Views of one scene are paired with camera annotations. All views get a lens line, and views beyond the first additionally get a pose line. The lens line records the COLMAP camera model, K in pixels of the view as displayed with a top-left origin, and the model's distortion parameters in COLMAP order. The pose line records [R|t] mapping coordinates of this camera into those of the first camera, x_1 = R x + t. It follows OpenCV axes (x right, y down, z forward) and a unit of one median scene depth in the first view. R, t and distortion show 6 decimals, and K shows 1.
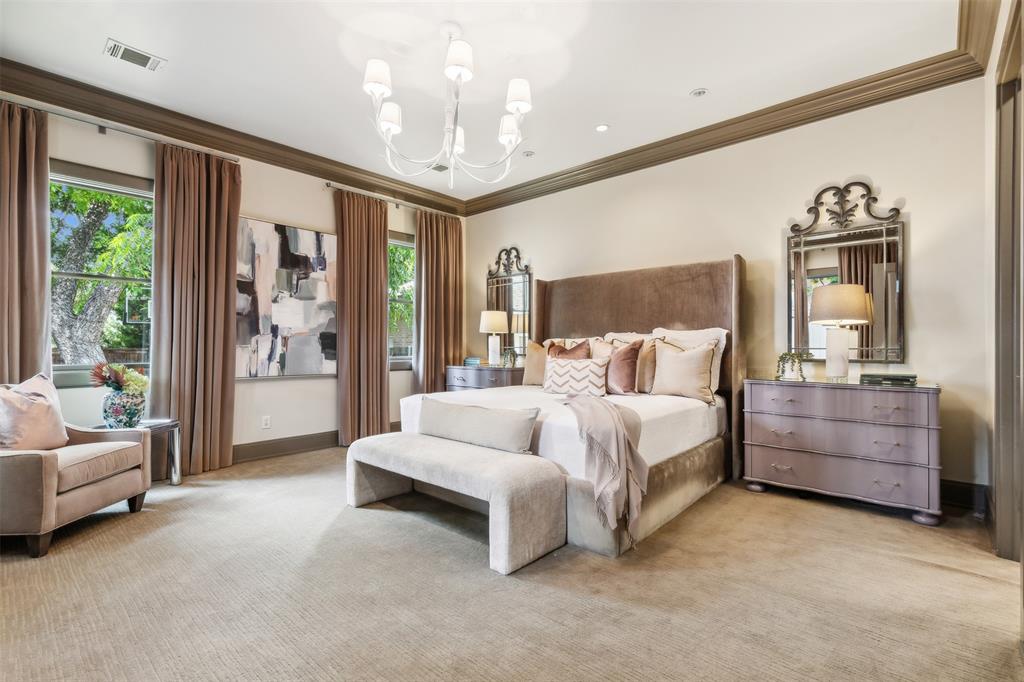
lens RADIAL K [[467.0, 0, 513.8], [0, 467.0, 346.0], [0, 0, 1]] dist [0.003210, -0.000447]
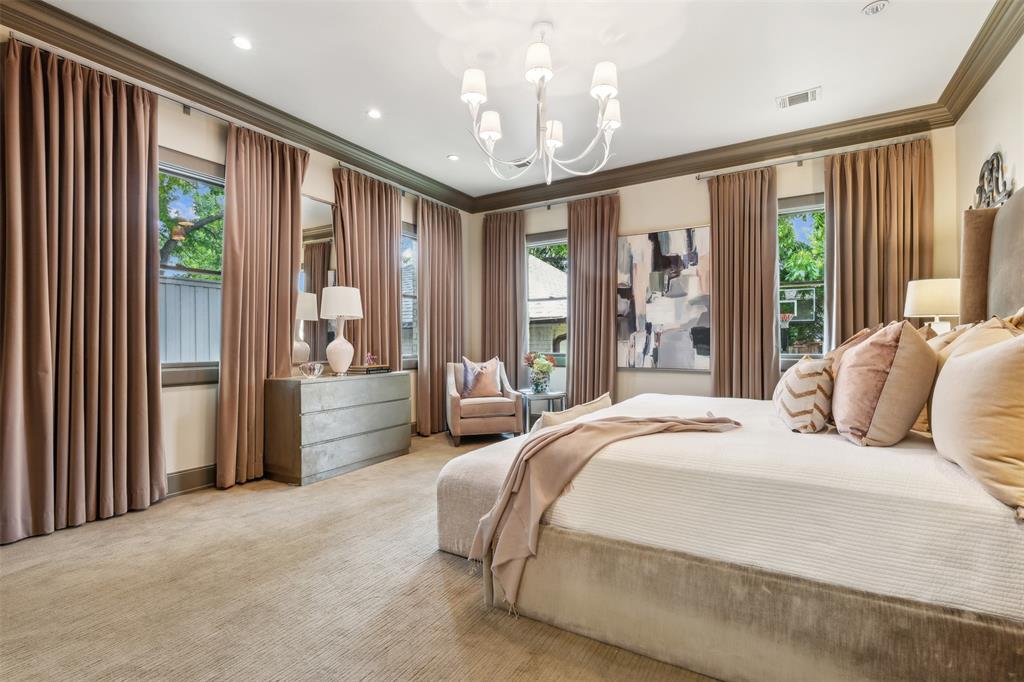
lens RADIAL K [[461.8, 0, 515.3], [0, 461.8, 341.8], [0, 0, 1]] dist [0.004137, -0.000347]
pose [[0.194601, -0.003003, -0.980878, 0.516047], [0.003775, 0.999990, -0.002313, 0.002628], [0.980875, -0.003253, 0.194610, 0.457672]]
